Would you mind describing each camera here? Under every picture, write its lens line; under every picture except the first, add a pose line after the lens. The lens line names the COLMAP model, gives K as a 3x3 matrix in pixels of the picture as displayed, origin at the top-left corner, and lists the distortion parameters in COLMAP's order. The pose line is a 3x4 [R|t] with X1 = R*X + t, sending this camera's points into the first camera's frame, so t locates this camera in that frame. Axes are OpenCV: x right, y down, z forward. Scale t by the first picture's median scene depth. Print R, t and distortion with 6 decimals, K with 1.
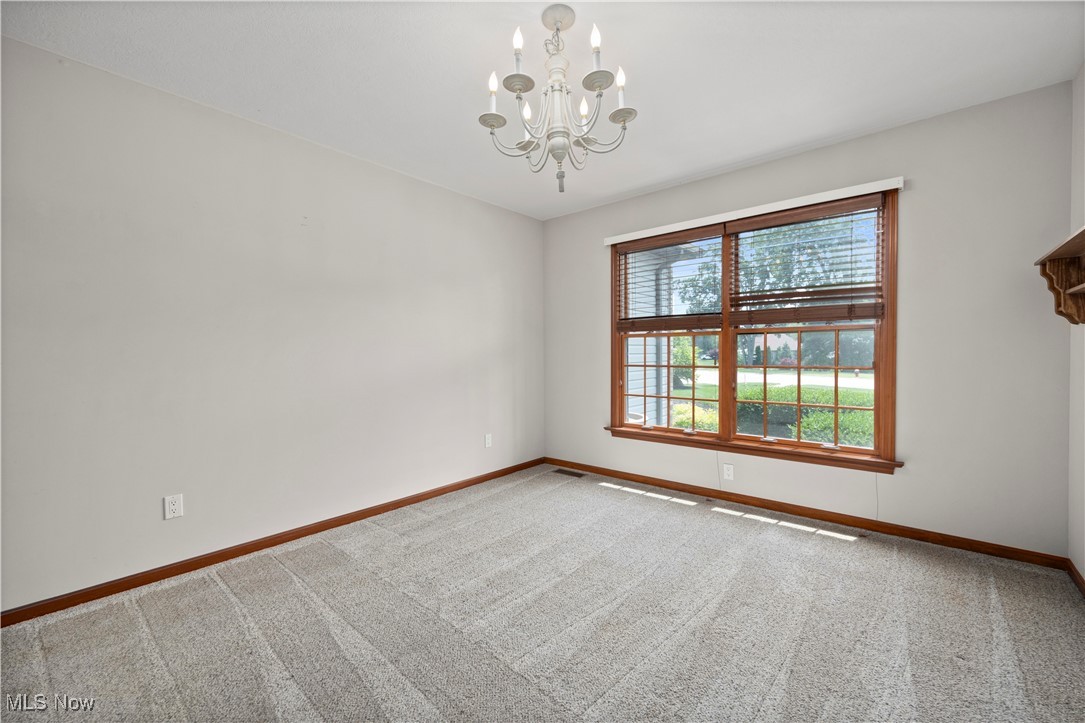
lens RADIAL K [[427.9, 0, 531.9], [0, 427.9, 357.2], [0, 0, 1]] dist [-0.000676, -0.000090]
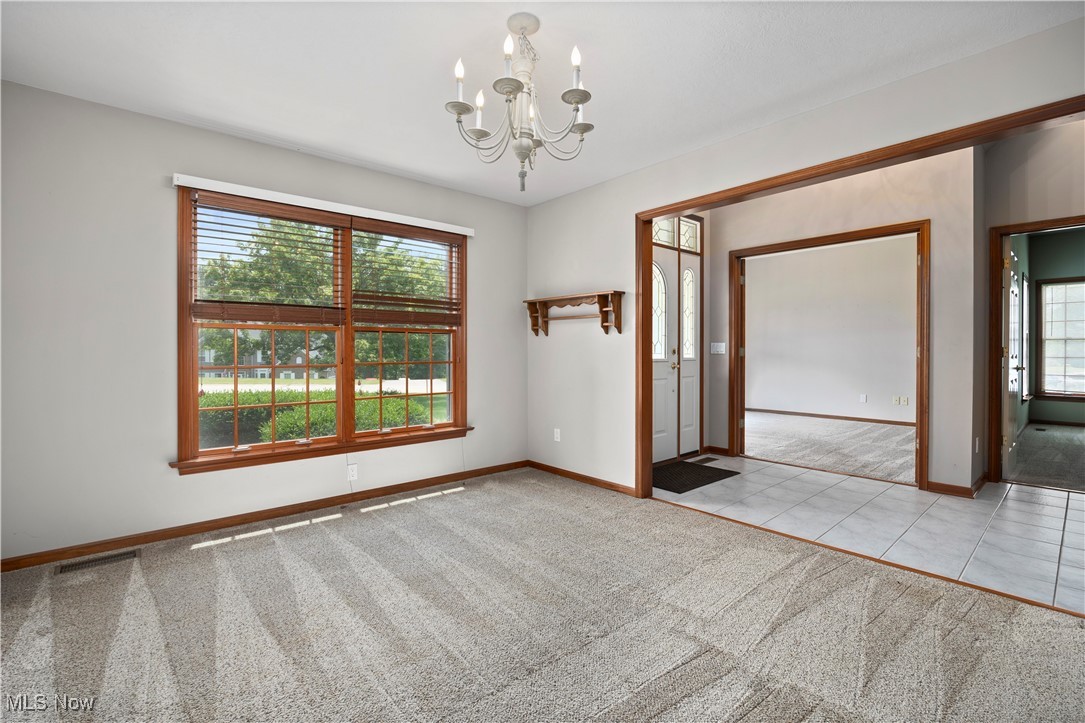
lens RADIAL K [[488.9, 0, 533.0], [0, 488.9, 352.7], [0, 0, 1]] dist [-0.014693, 0.001093]
pose [[0.149756, 0.002371, 0.988720, -0.633072], [0.008051, 0.999961, -0.003617, 0.004184], [-0.988690, 0.008502, 0.149731, 0.469940]]
